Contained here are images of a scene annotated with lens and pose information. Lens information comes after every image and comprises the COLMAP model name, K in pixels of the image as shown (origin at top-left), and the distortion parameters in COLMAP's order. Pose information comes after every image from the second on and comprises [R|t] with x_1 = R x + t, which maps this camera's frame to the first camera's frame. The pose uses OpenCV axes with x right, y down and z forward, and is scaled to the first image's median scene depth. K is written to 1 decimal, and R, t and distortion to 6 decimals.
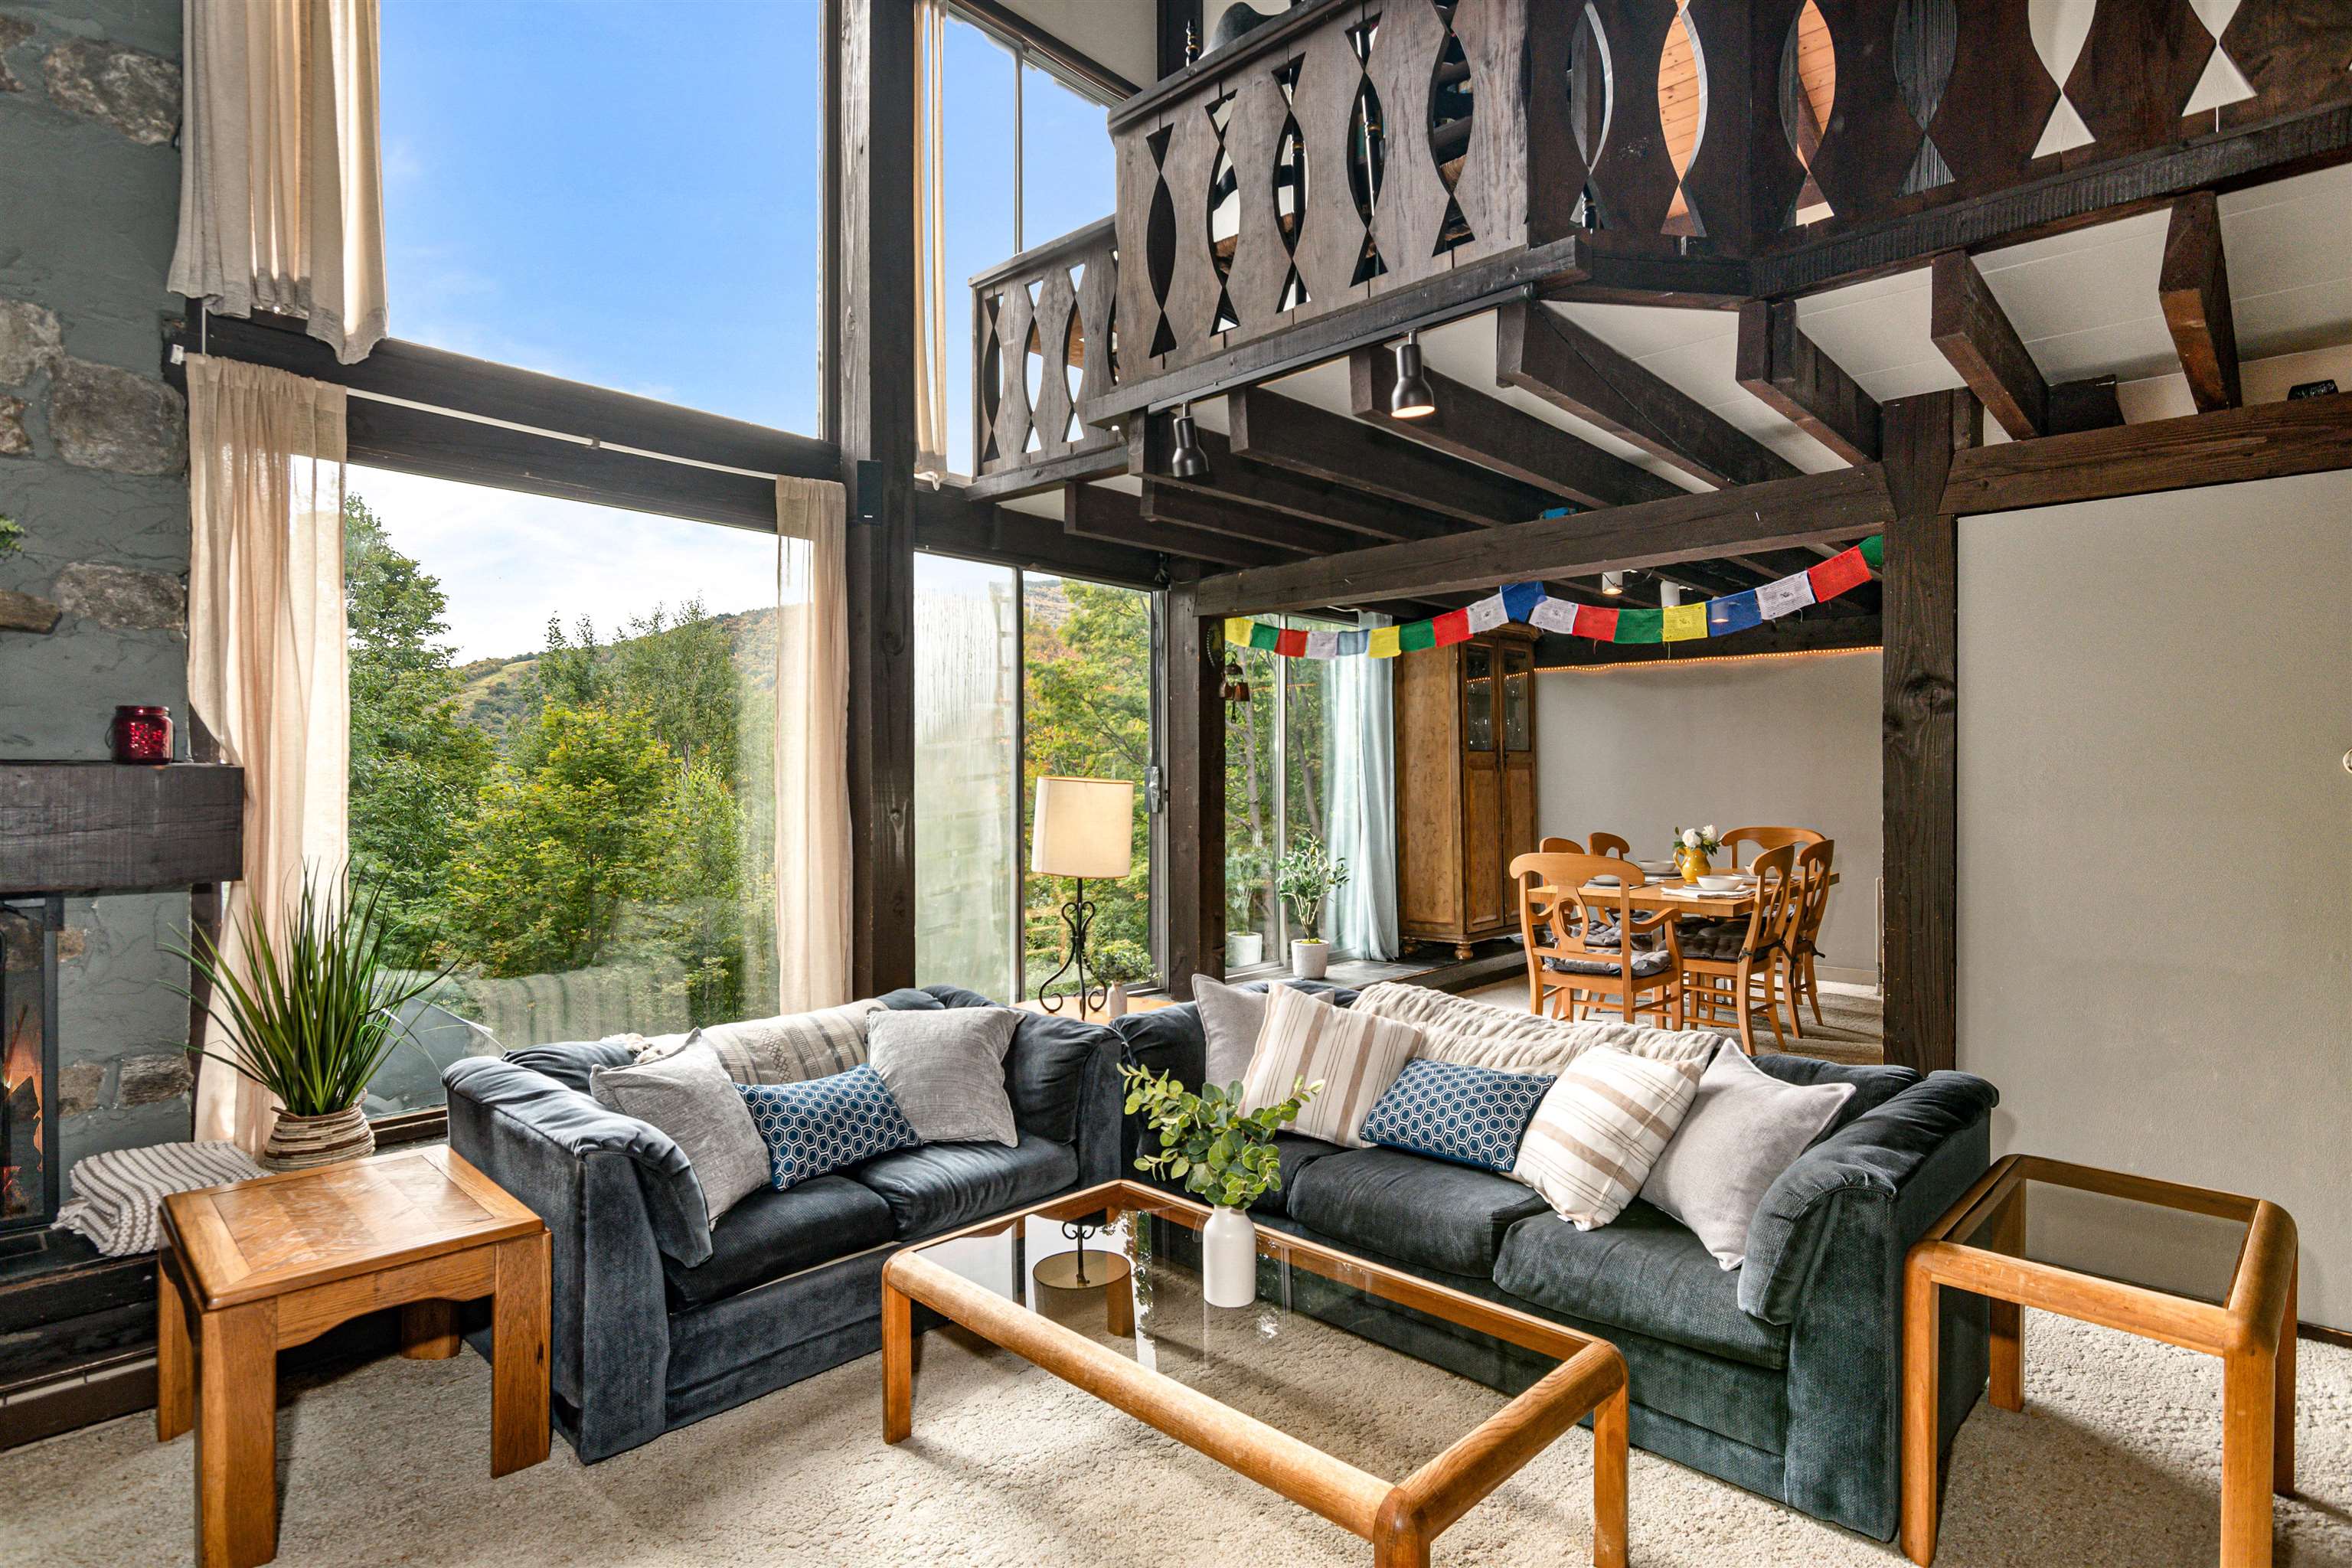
lens RADIAL K [[1213.0, 0, 1168.9], [0, 1213.0, 784.8], [0, 0, 1]] dist [0.001439, -0.000288]
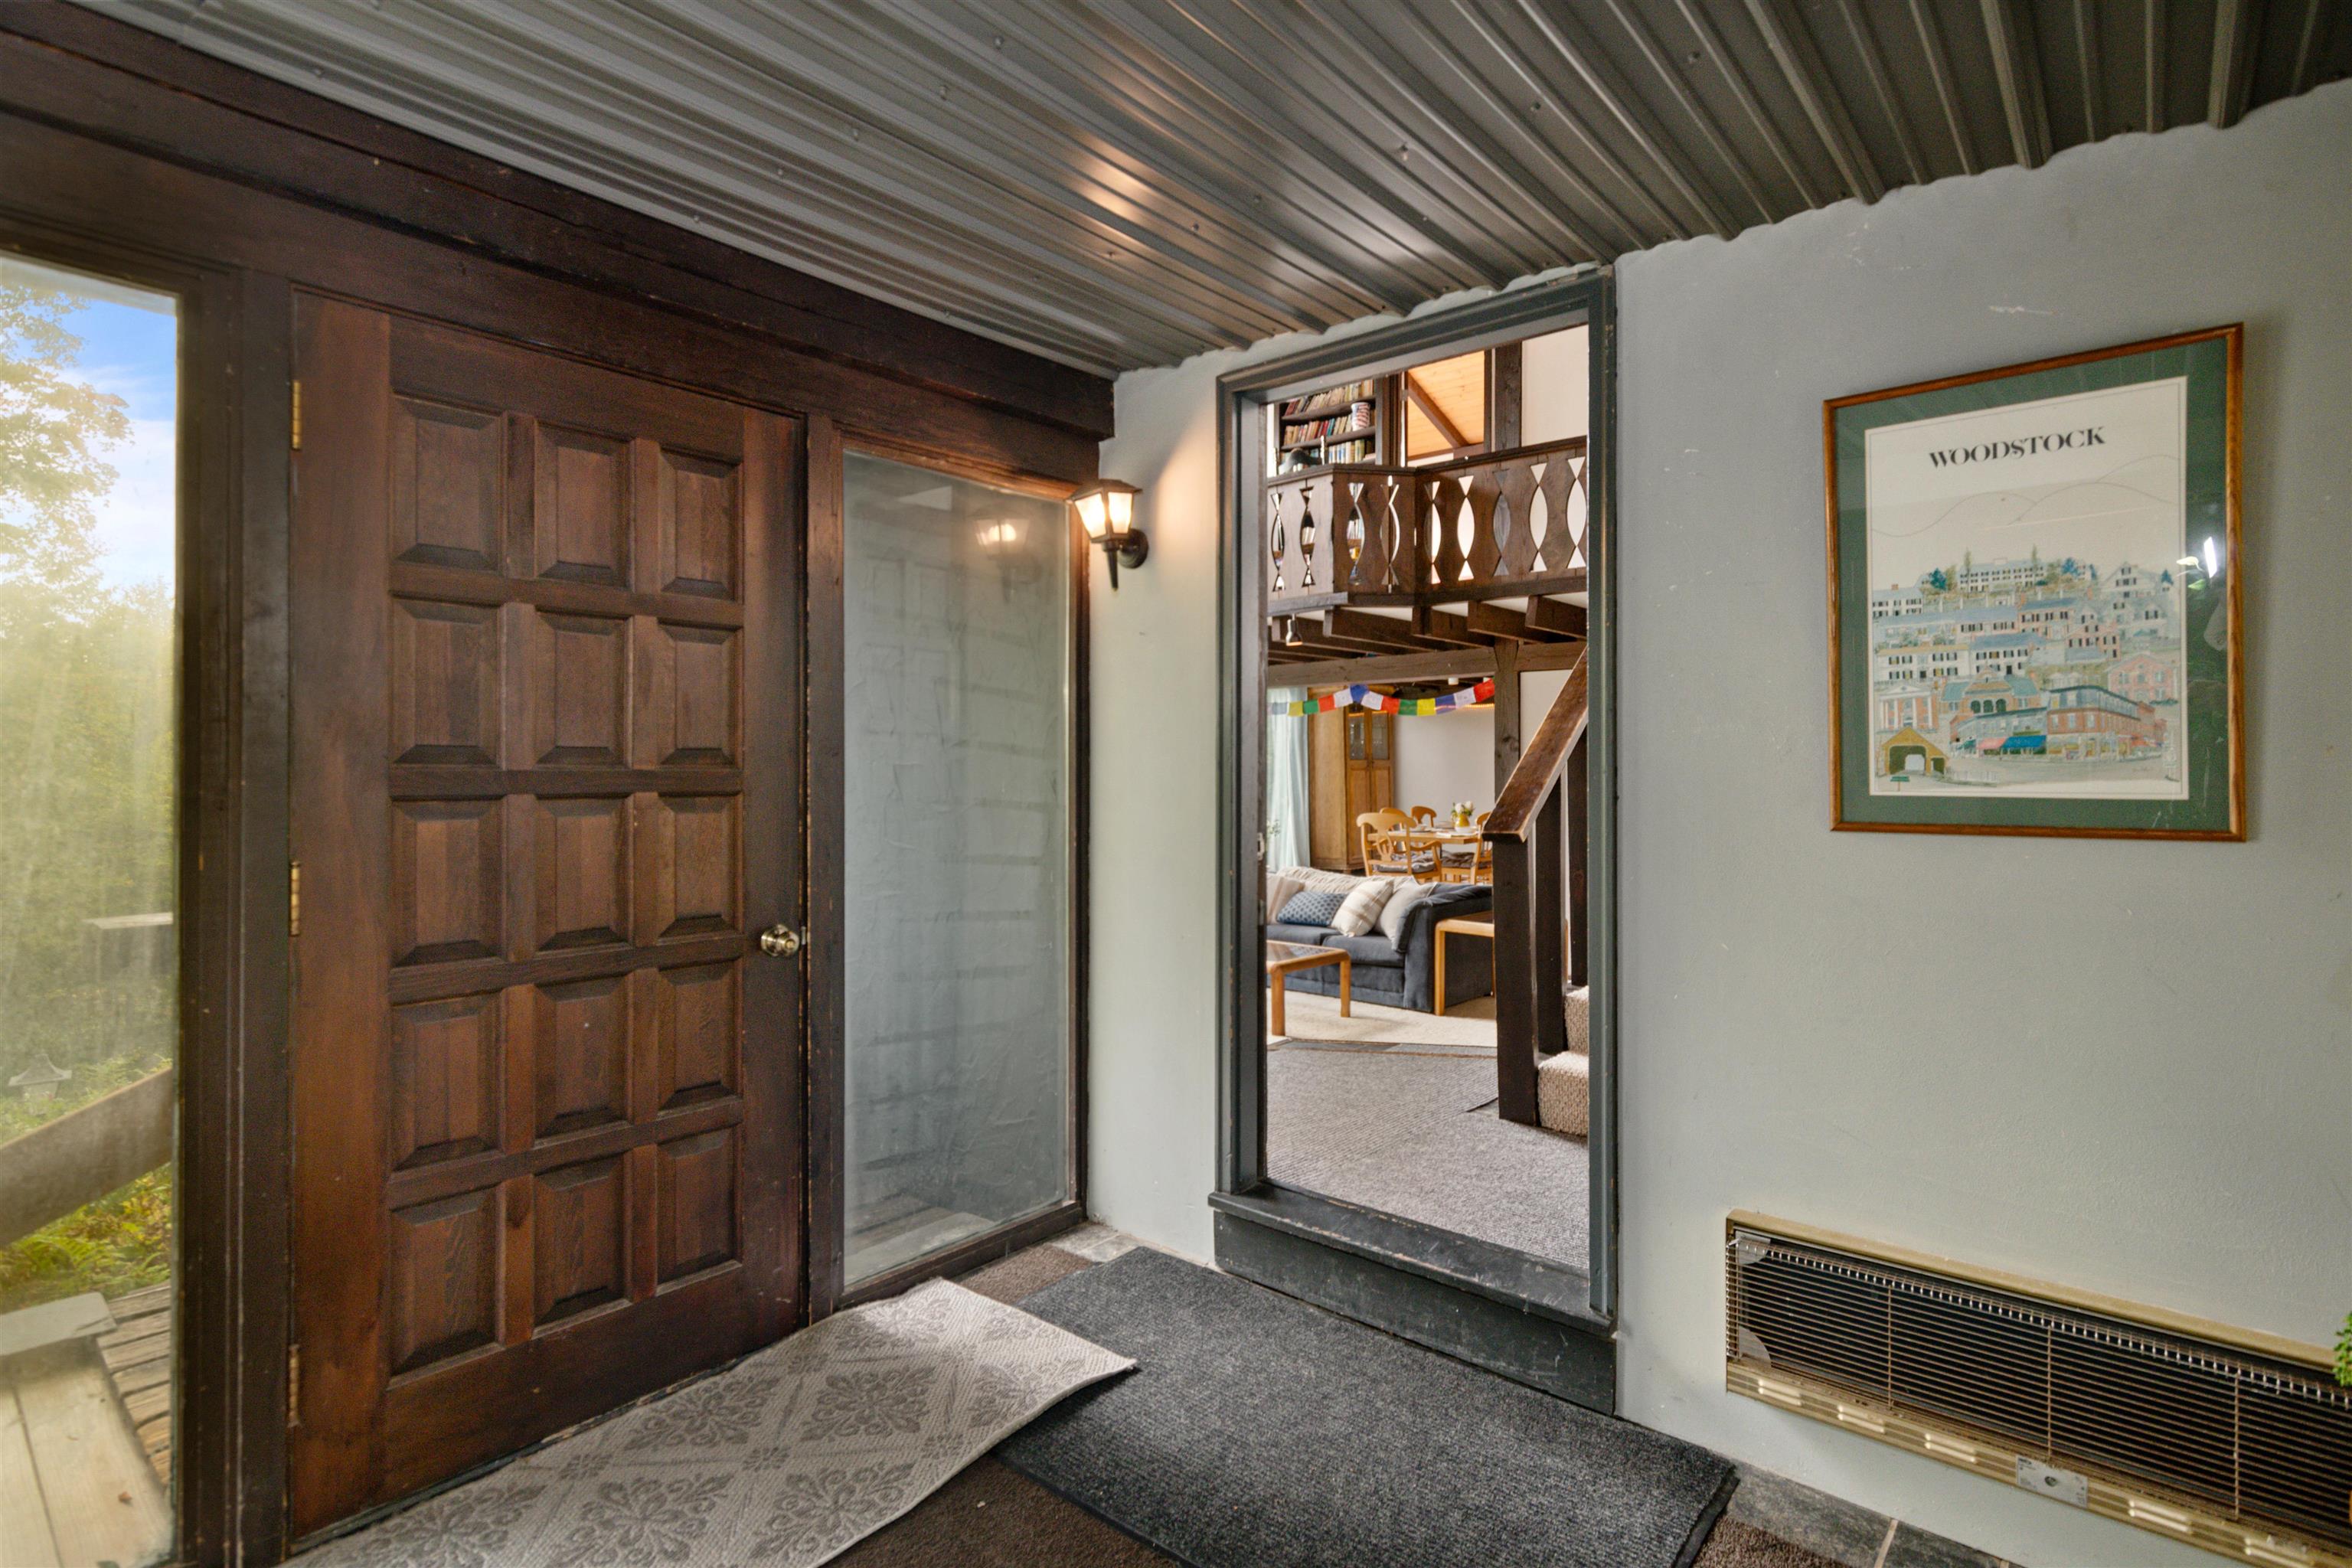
lens RADIAL K [[1173.6, 0, 1171.6], [0, 1173.6, 763.8], [0, 0, 1]] dist [0.005316, -0.000105]
pose [[0.999337, 0.002513, 0.036314, -0.157859], [-0.002183, 0.999956, -0.009121, -0.013032], [-0.036336, 0.009036, 0.999299, -1.514353]]
